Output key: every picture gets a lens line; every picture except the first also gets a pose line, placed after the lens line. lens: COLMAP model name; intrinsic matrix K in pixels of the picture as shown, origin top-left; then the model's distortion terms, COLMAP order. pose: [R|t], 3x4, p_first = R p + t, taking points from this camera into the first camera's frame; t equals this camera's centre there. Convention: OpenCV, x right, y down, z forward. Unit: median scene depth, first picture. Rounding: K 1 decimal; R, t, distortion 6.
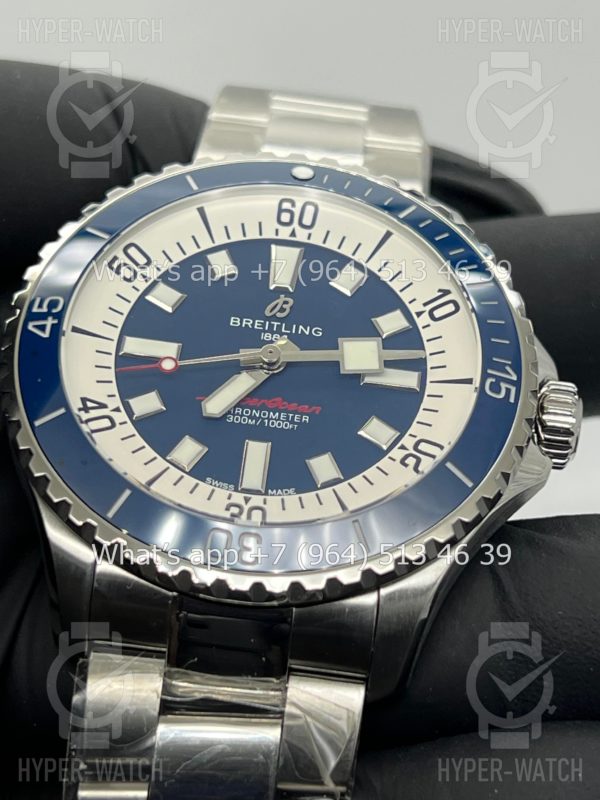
lens RADIAL K [[1913.5, 0, 300.0], [0, 1913.5, 400.0], [0, 0, 1]] dist [0.137892, 0.200518]
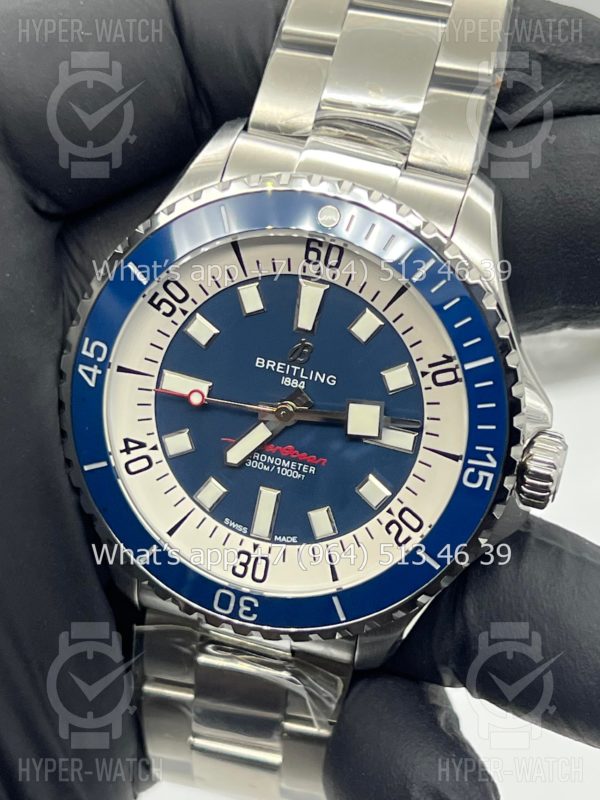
lens RADIAL K [[1913.5, 0, 300.0], [0, 1913.5, 400.0], [0, 0, 1]] dist [0.137892, 0.200518]
pose [[0.969823, 0.127288, -0.207944, 0.229100], [0.045056, 0.744636, 0.665948, -0.786275], [0.239610, -0.655221, 0.716430, 0.195545]]
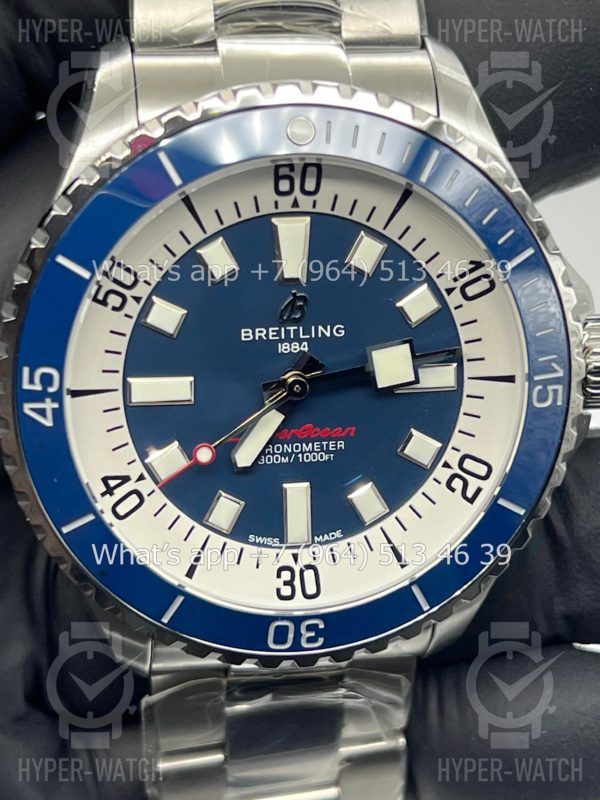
lens RADIAL K [[1913.5, 0, 300.0], [0, 1913.5, 400.0], [0, 0, 1]] dist [0.137892, 0.200518]
pose [[0.983297, -0.156794, 0.092428, -0.098335], [0.042206, 0.690407, 0.722188, -0.671833], [-0.177048, -0.706225, 0.685493, 0.378933]]
